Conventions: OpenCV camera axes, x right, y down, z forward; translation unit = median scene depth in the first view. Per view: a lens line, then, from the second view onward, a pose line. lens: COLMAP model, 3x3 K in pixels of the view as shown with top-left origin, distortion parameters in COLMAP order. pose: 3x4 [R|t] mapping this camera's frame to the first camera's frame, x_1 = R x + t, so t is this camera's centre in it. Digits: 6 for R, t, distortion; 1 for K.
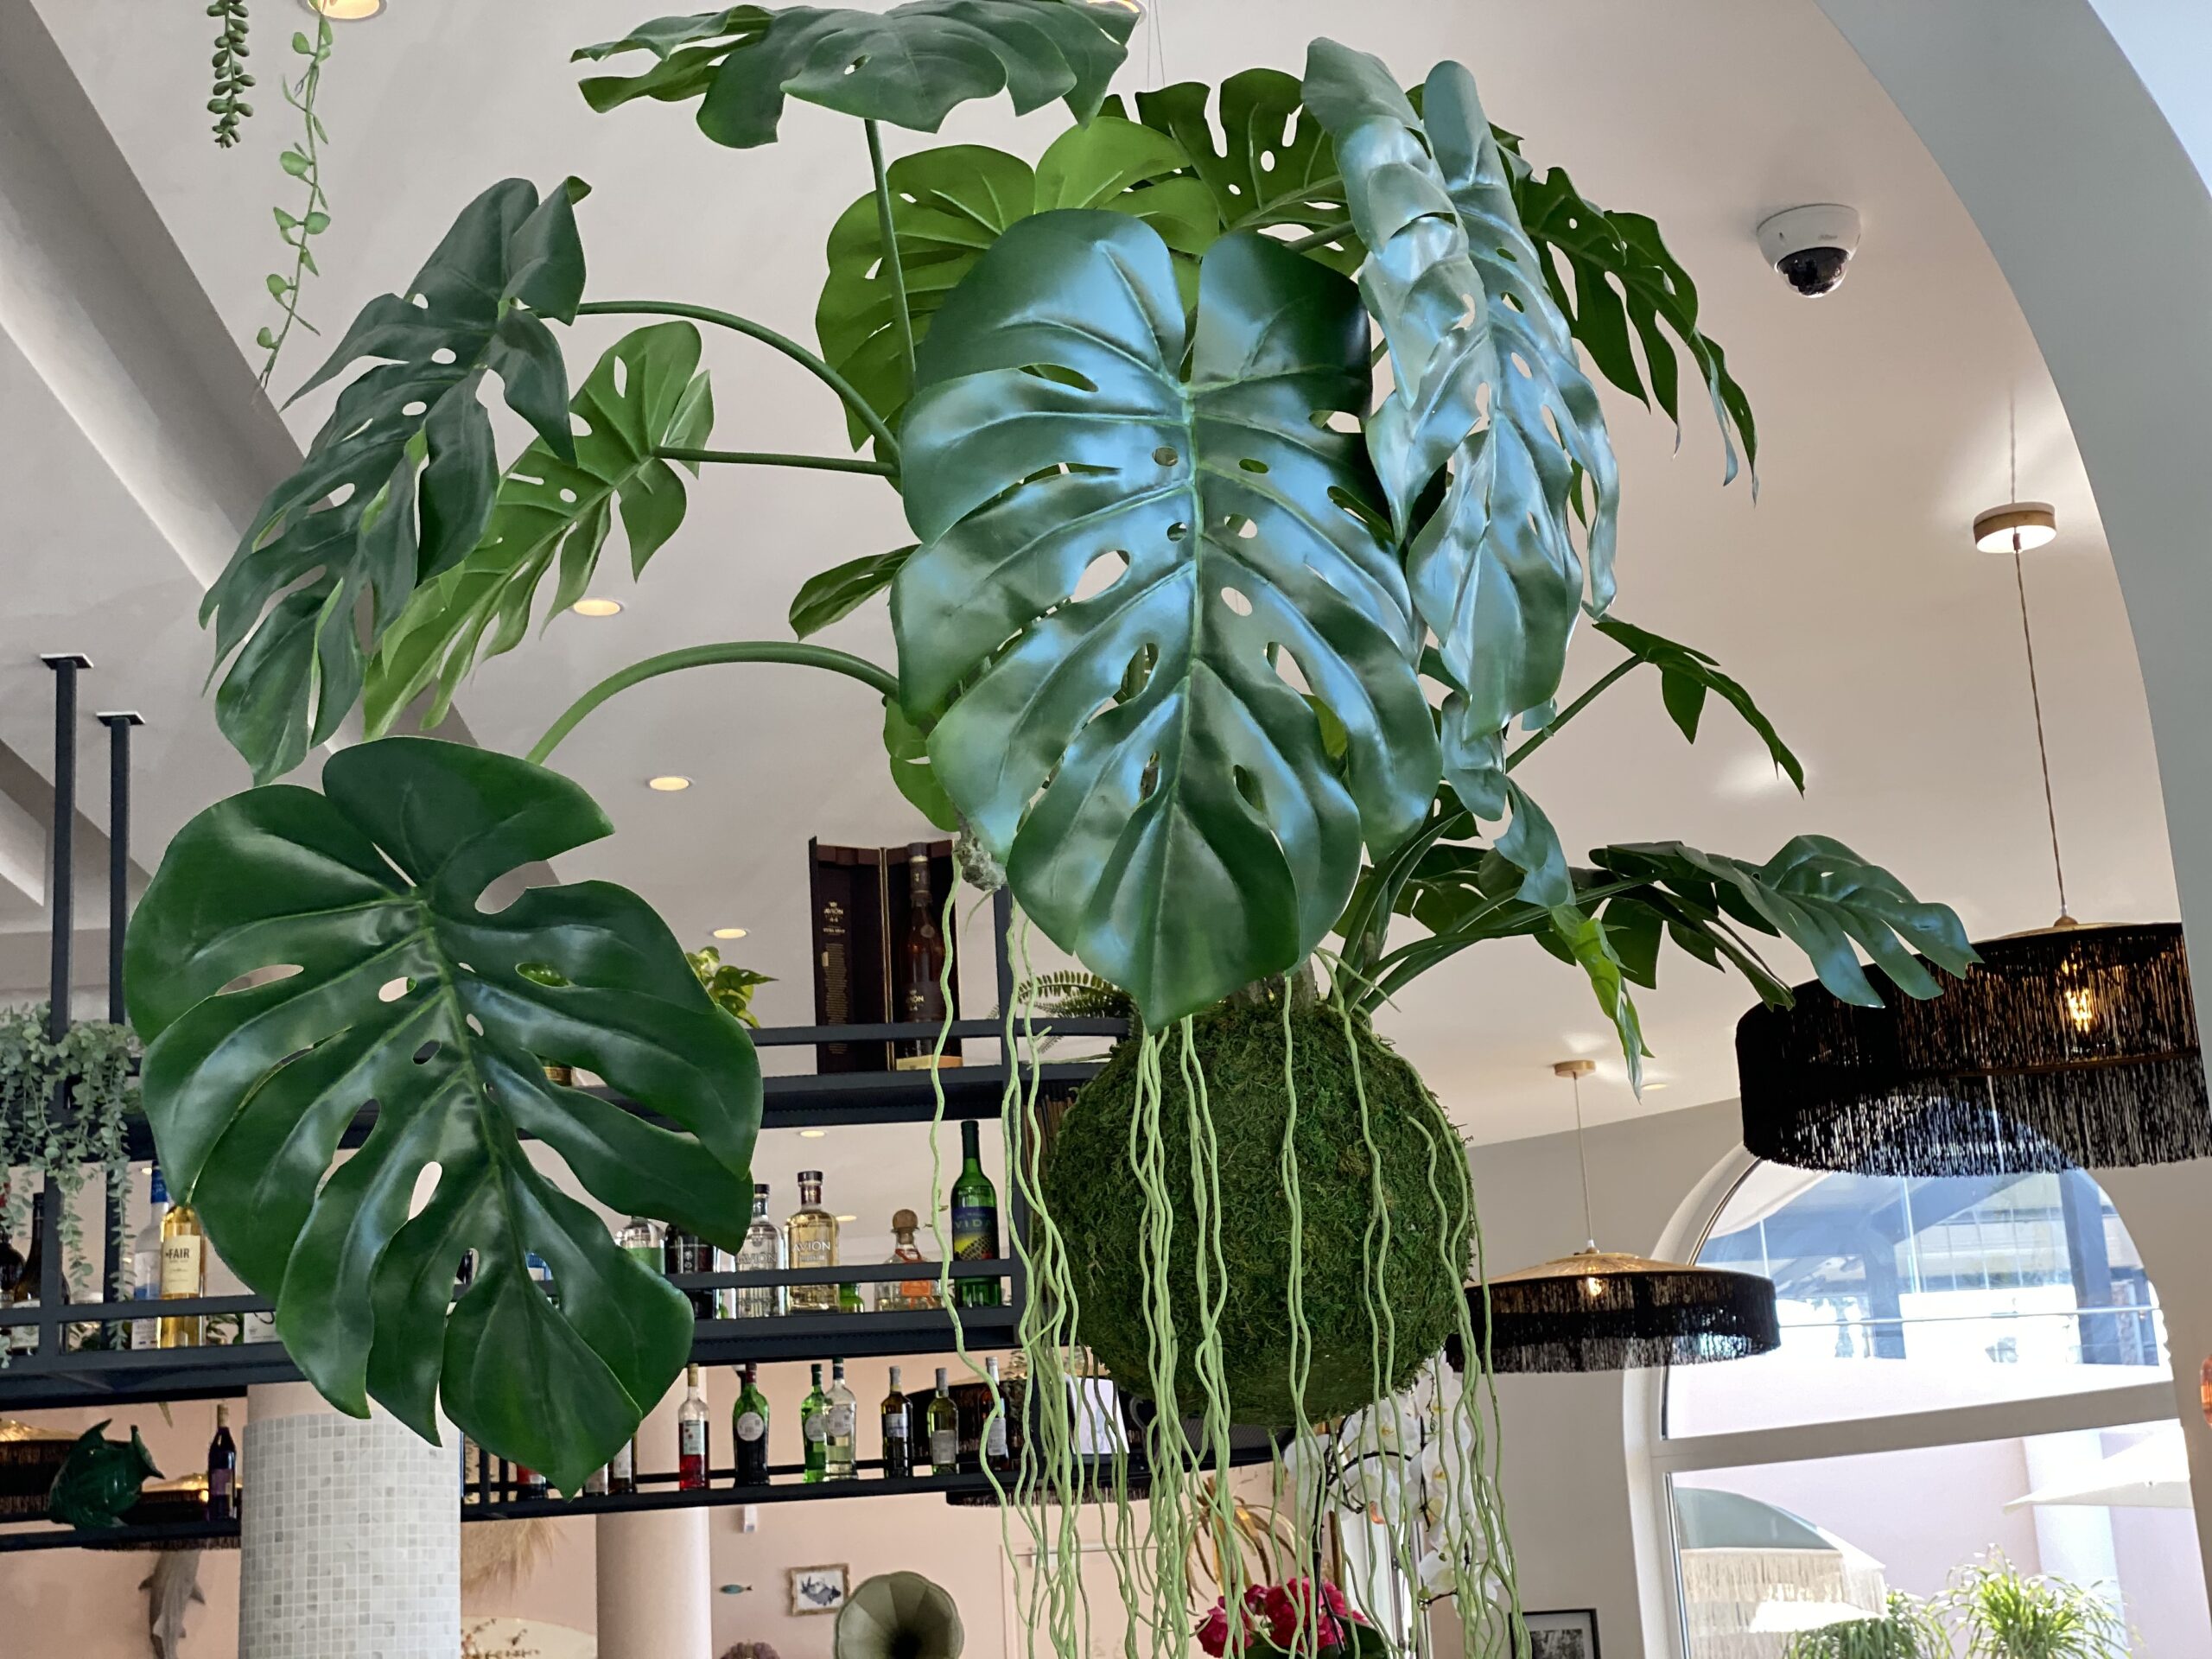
lens RADIAL K [[3339.2, 0, 1103.7], [0, 3339.2, 816.0], [0, 0, 1]] dist [0.119693, -0.211778]
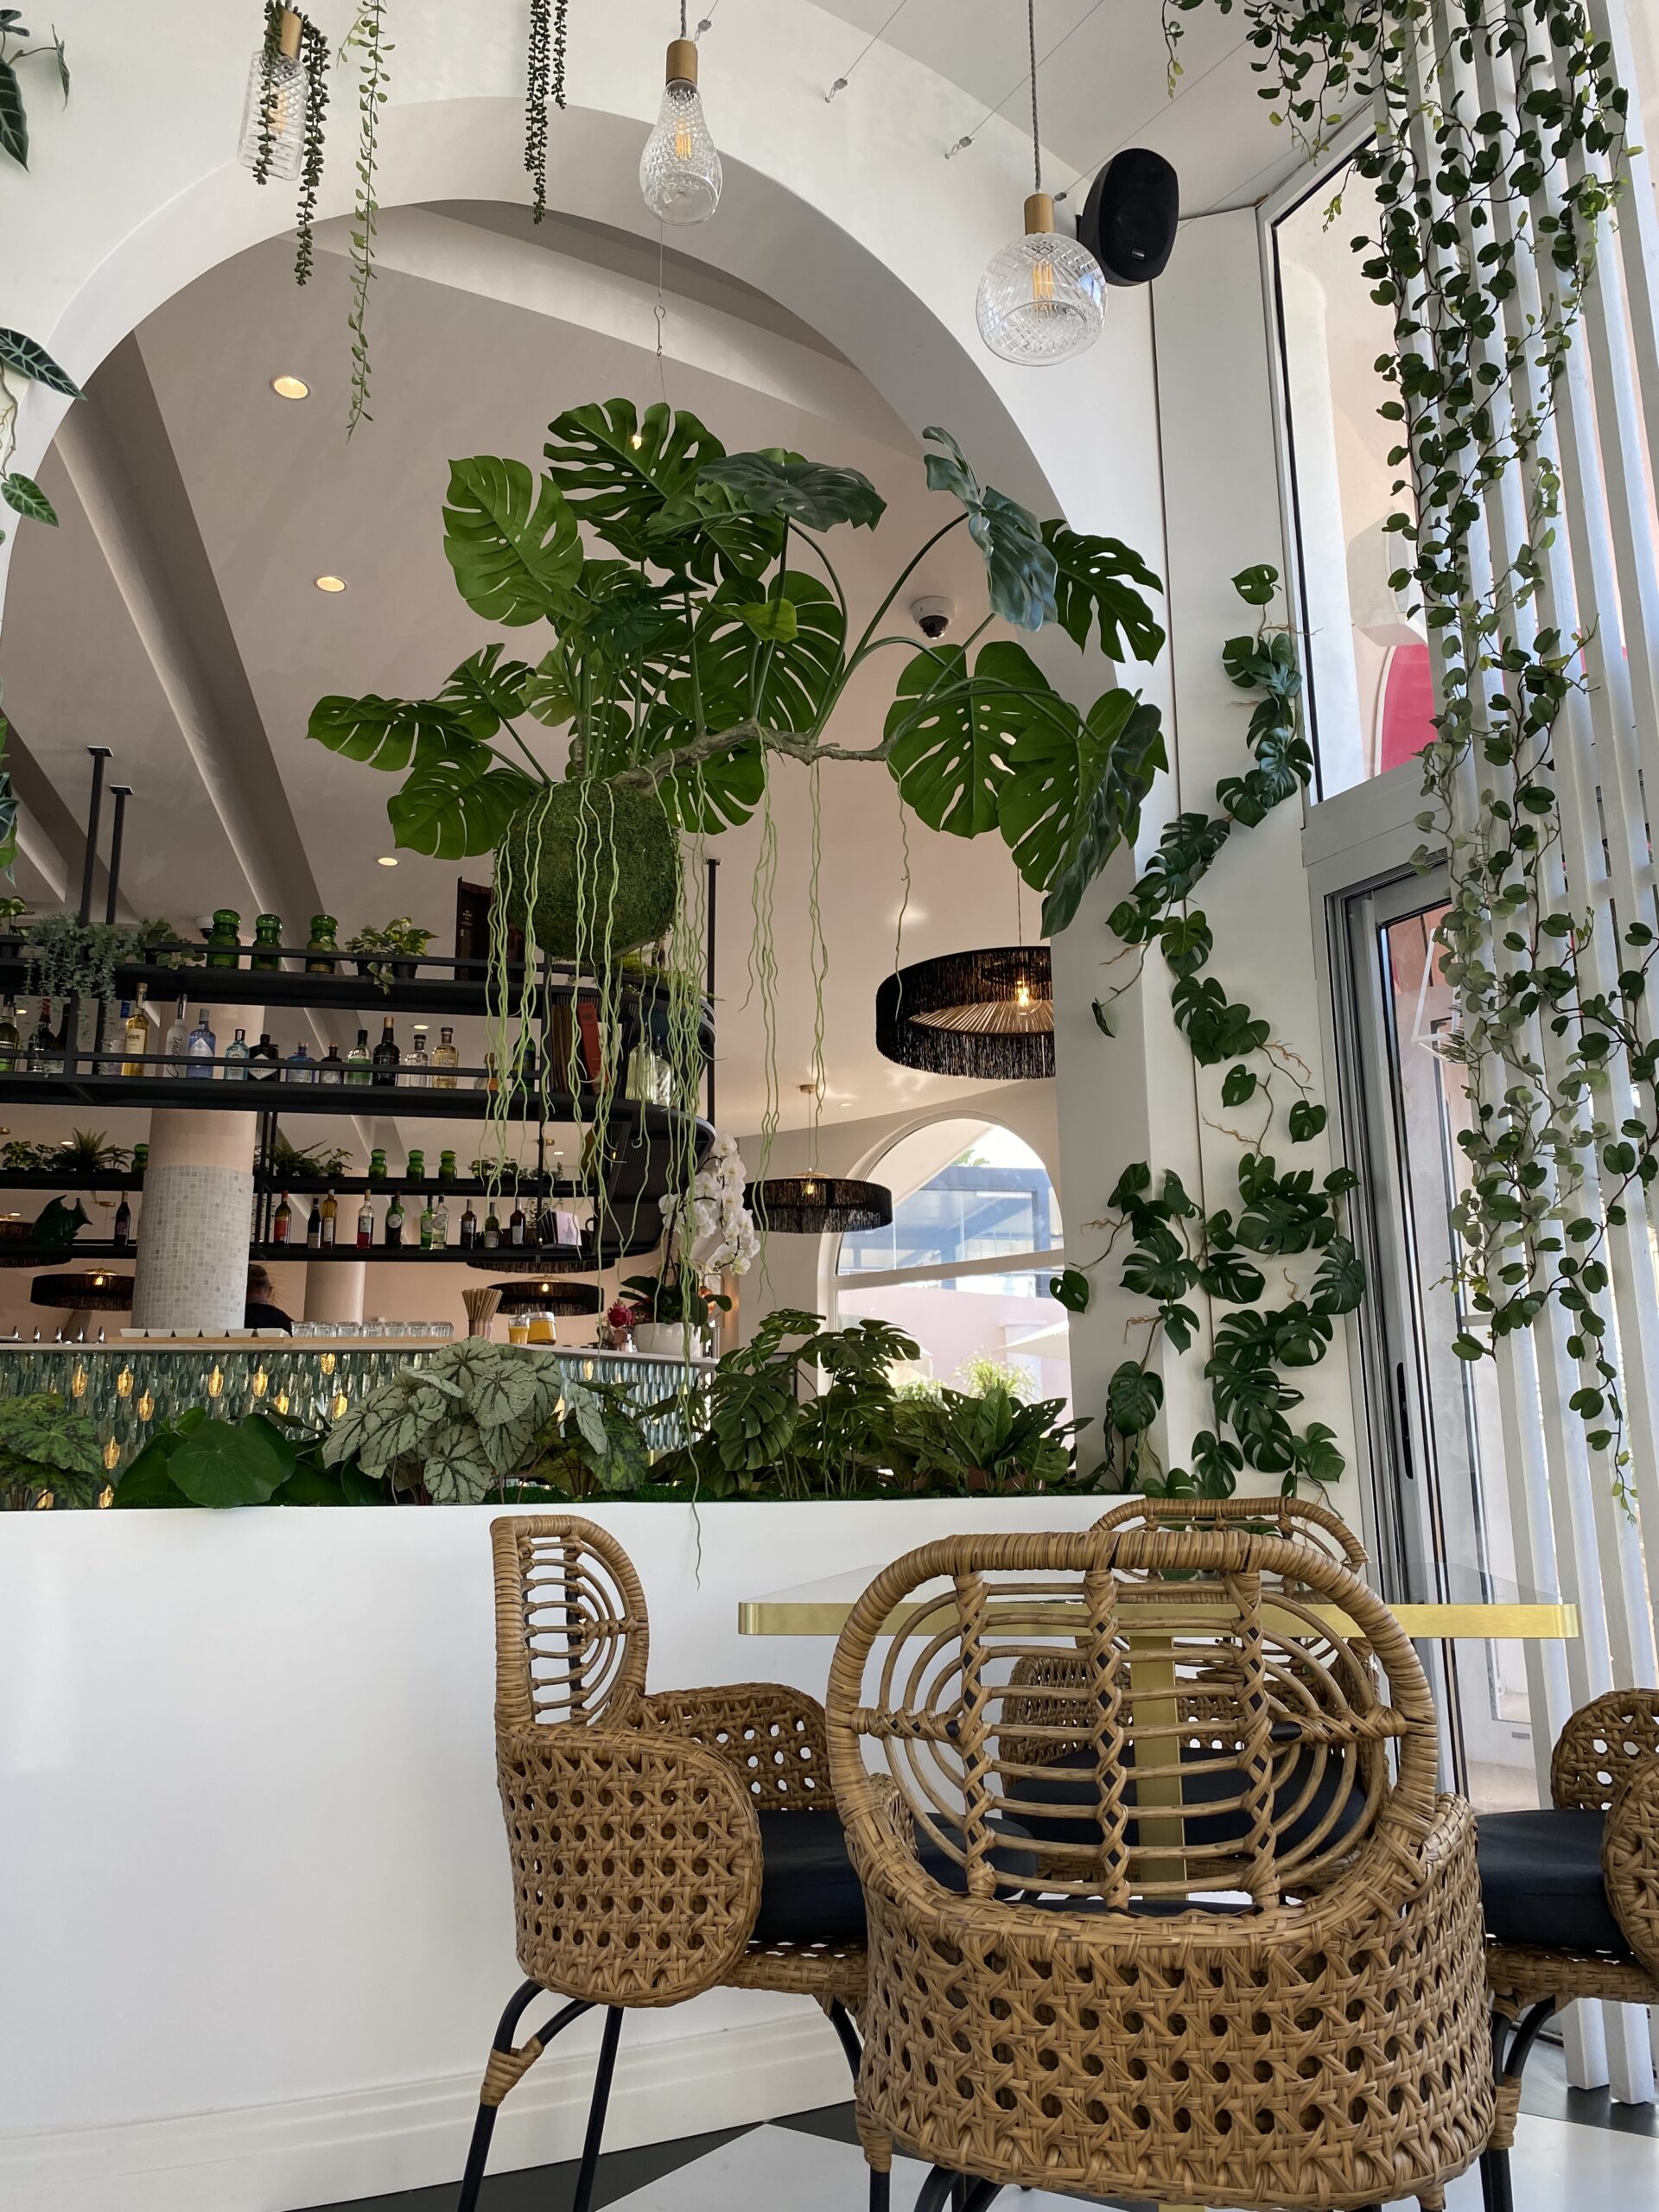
lens RADIAL K [[1693.9, 0, 850.7], [0, 1693.9, 1079.9], [0, 0, 1]] dist [0.014614, -0.013875]
pose [[0.984143, 0.084204, 0.156119, -0.000221], [-0.086481, 0.996223, 0.007839, 0.065534], [-0.154869, -0.021216, 0.987707, -0.063650]]
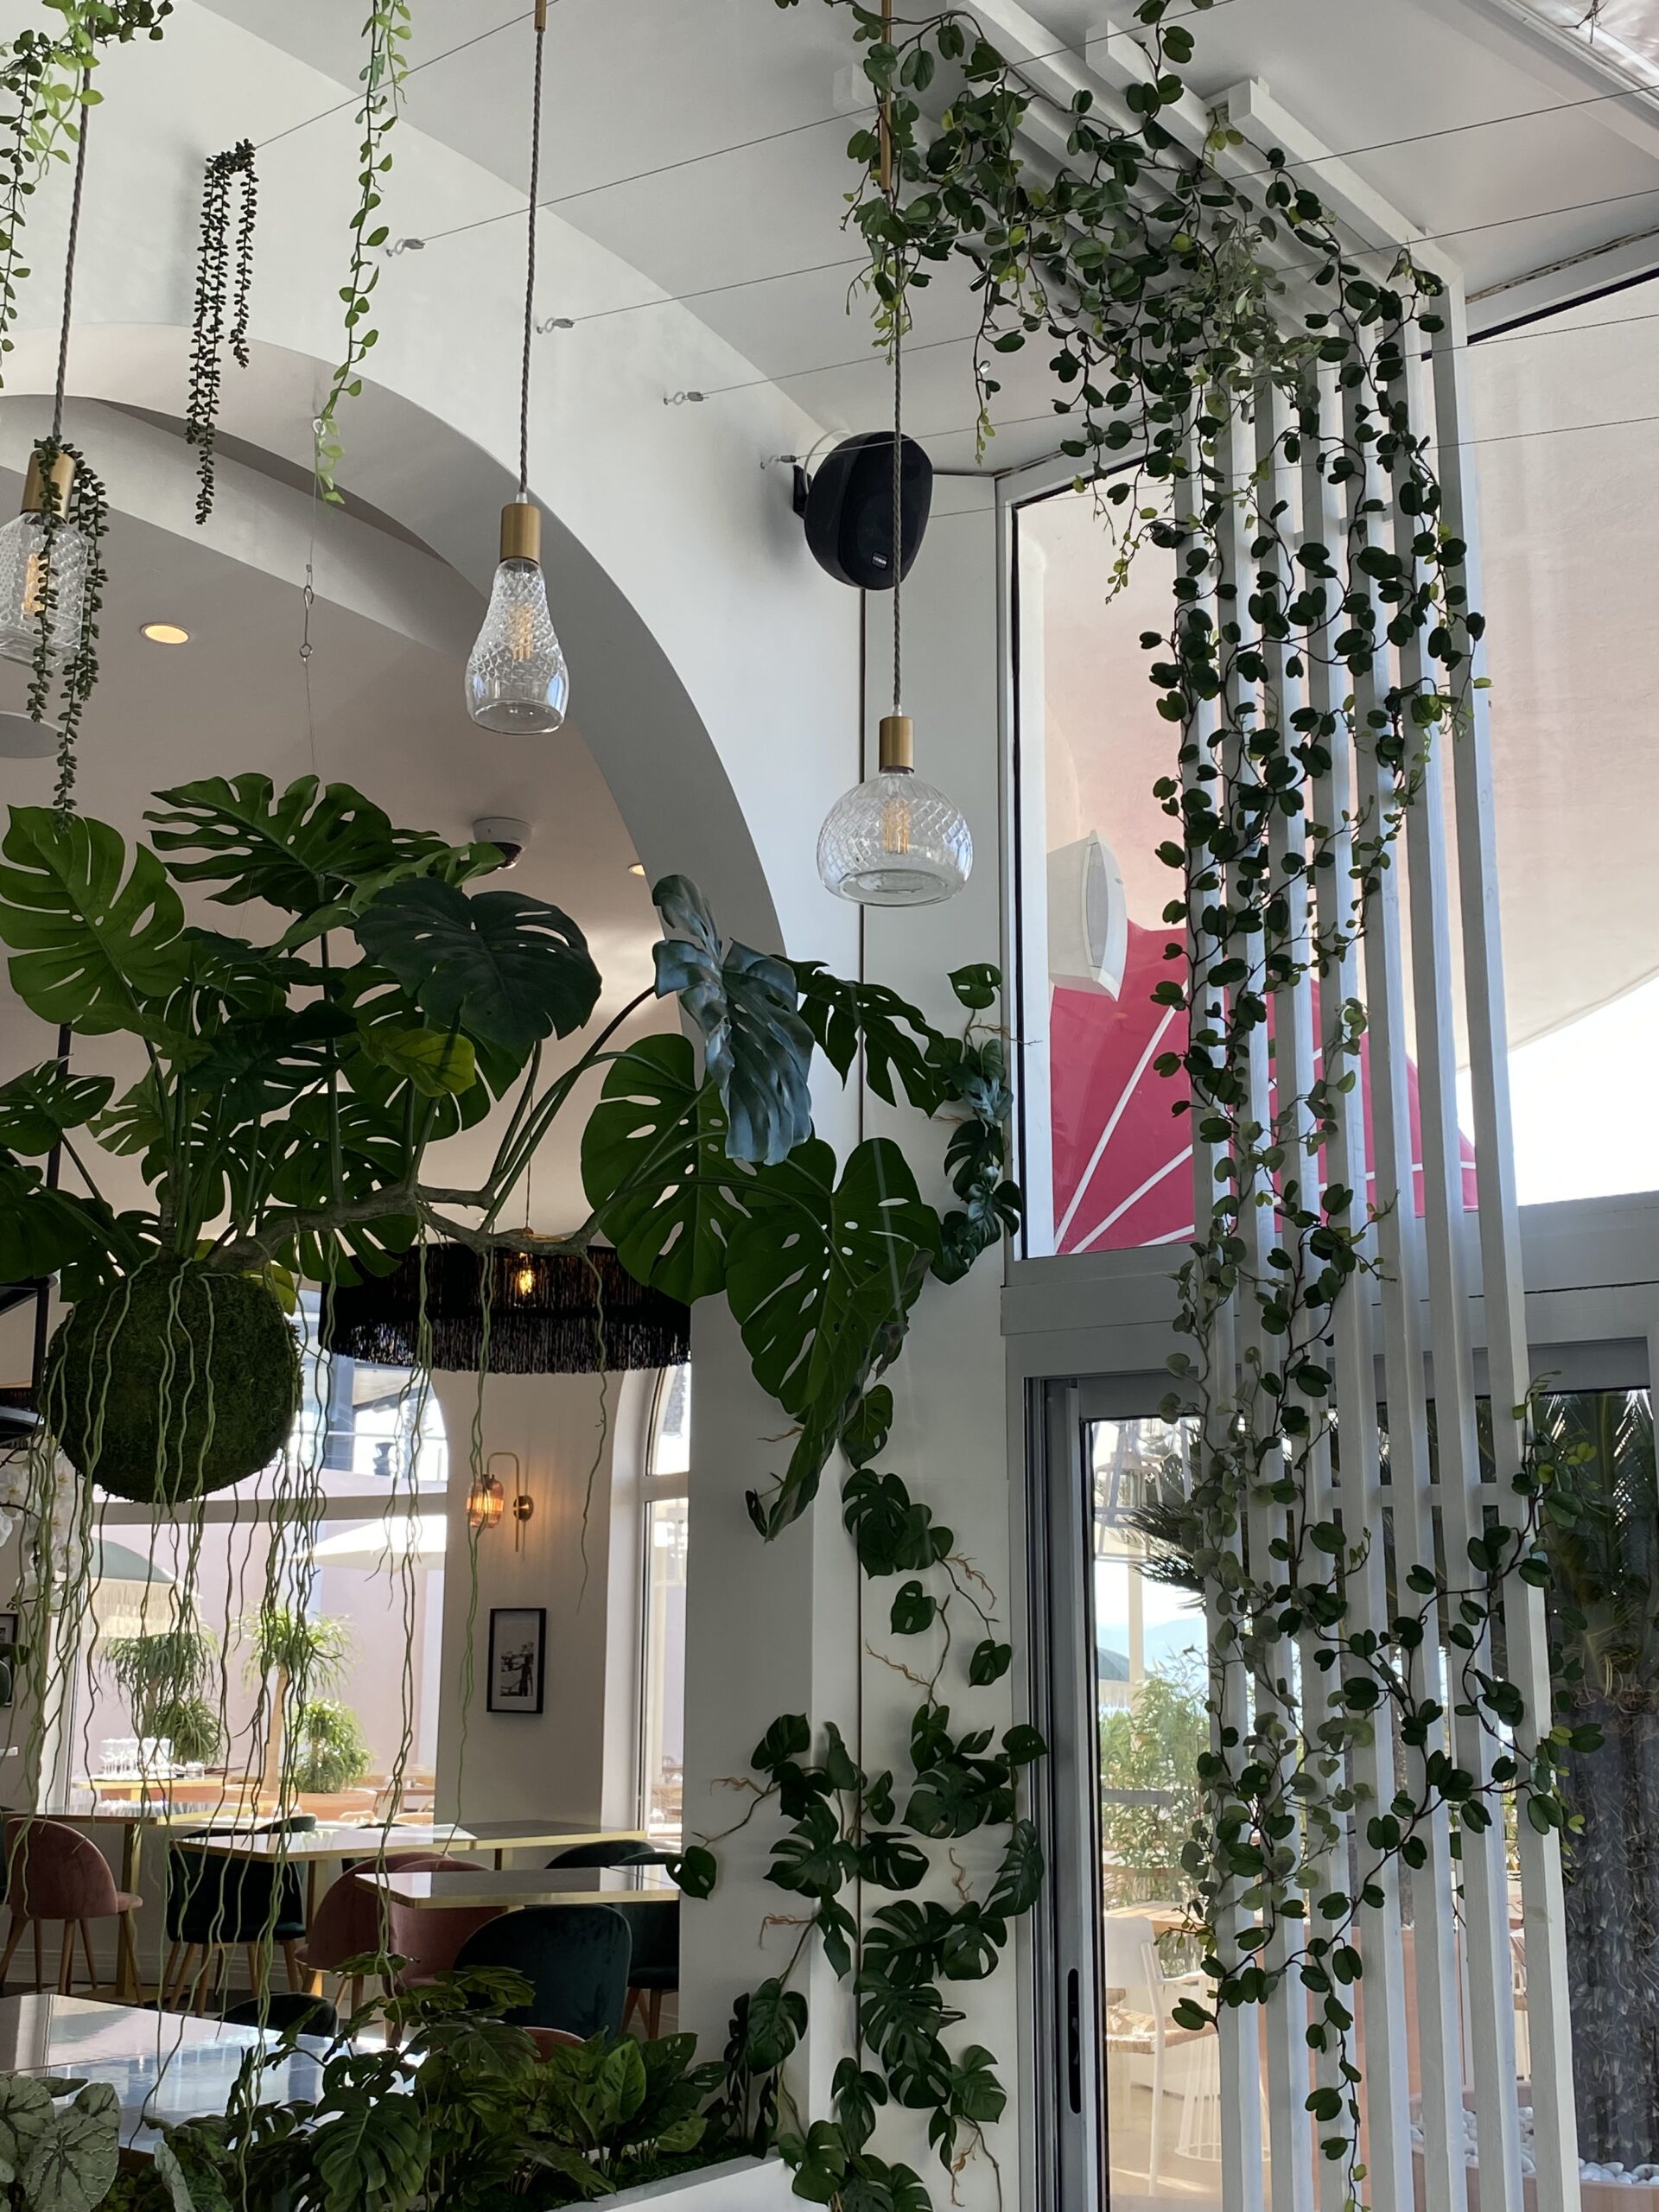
lens RADIAL K [[2416.6, 0, 837.7], [0, 2416.6, 1096.8], [0, 0, 1]] dist [0.118203, -0.276577]
pose [[0.867047, 0.170230, 0.468243, -0.091947], [-0.177475, 0.983698, -0.028993, -0.015622], [-0.465546, -0.057964, 0.883124, -0.083582]]
